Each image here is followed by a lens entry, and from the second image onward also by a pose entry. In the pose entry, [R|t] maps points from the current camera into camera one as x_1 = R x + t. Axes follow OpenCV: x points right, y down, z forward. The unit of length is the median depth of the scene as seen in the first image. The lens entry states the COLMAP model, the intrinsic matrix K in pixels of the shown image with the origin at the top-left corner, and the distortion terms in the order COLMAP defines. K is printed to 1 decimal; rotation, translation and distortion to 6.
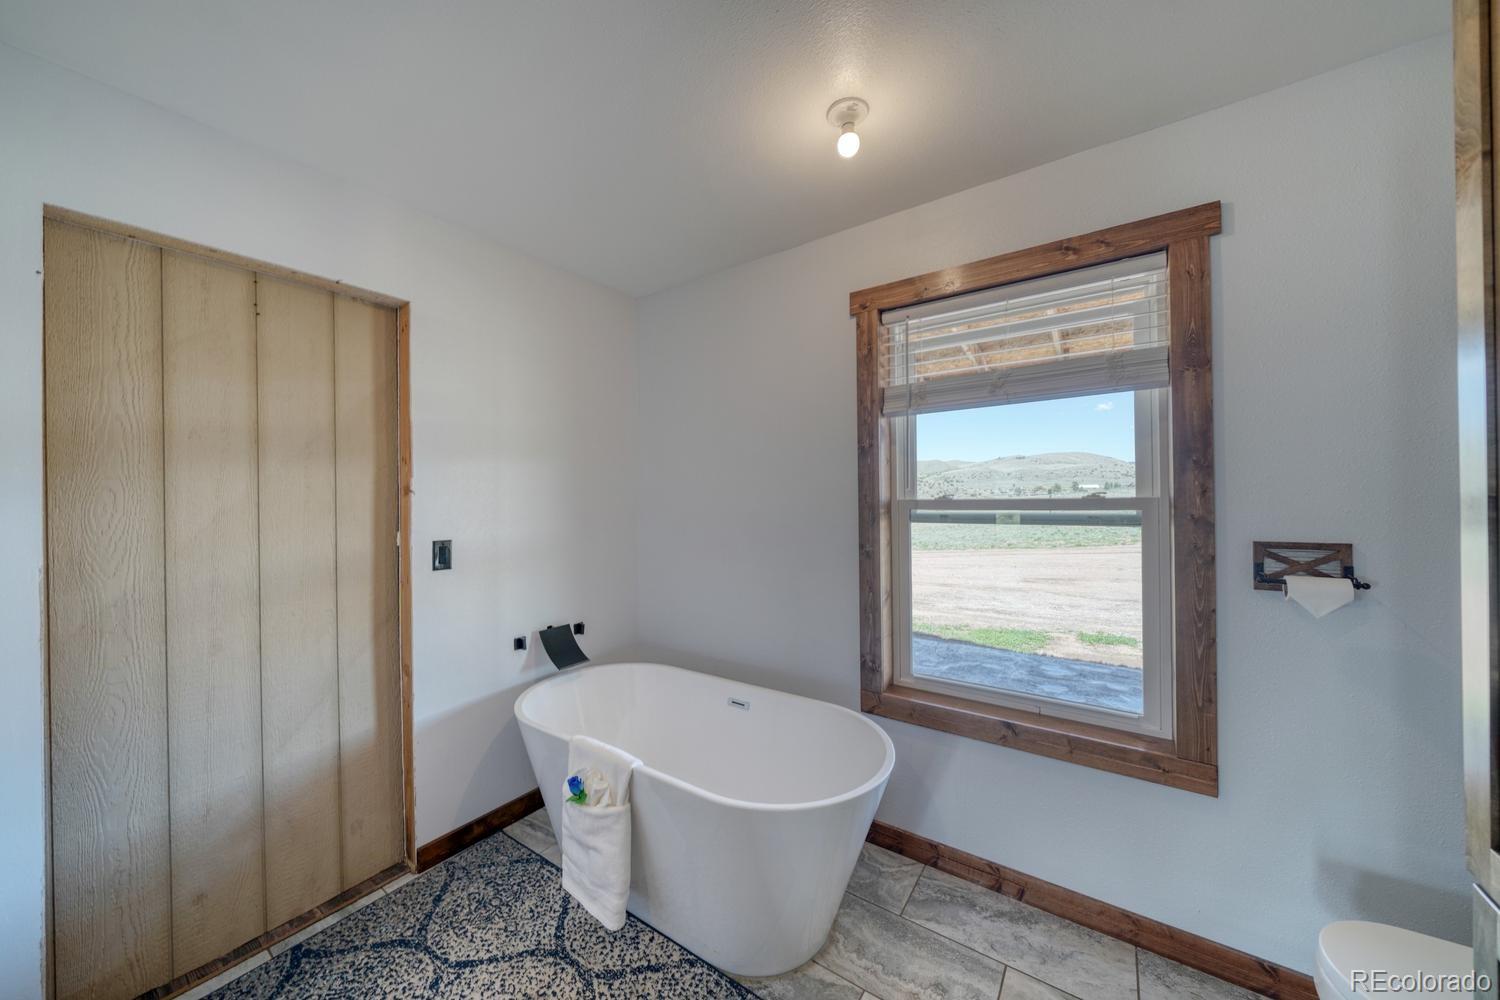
lens RADIAL K [[524.6, 0, 749.7], [0, 524.6, 496.6], [0, 0, 1]] dist [-0.001557, -0.000024]
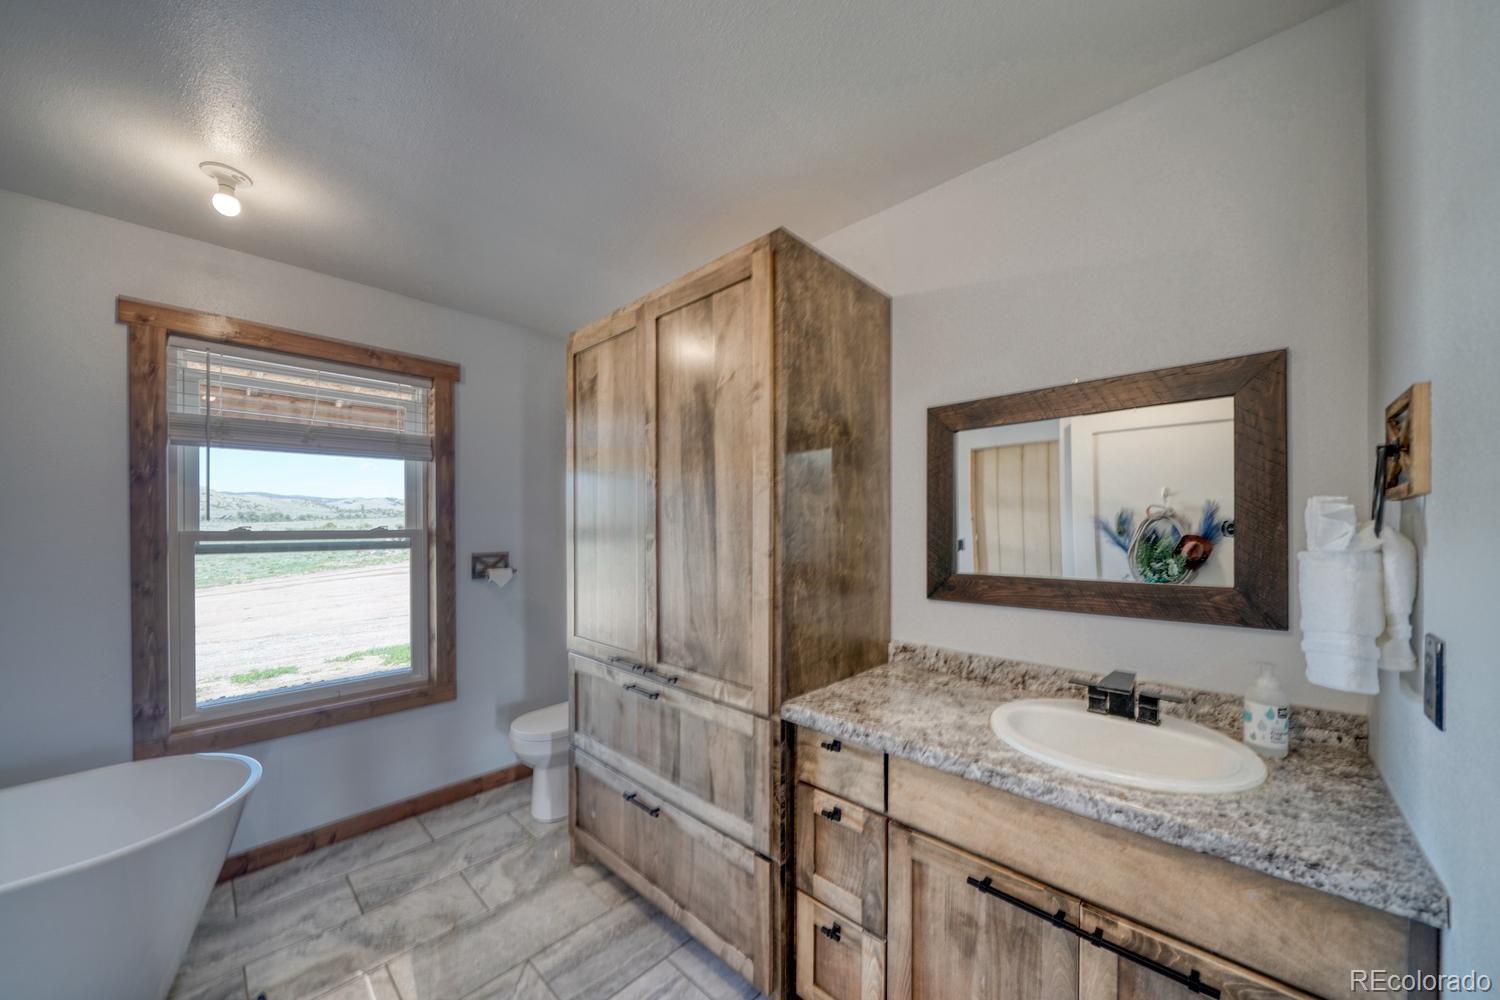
lens RADIAL K [[529.2, 0, 749.1], [0, 529.2, 523.4], [0, 0, 1]] dist [-0.001520, -0.000120]
pose [[0.141094, 0.015084, 0.989881, -0.634405], [0.002525, 0.999875, -0.015596, 0.008636], [-0.989993, 0.004699, 0.141038, -0.196988]]
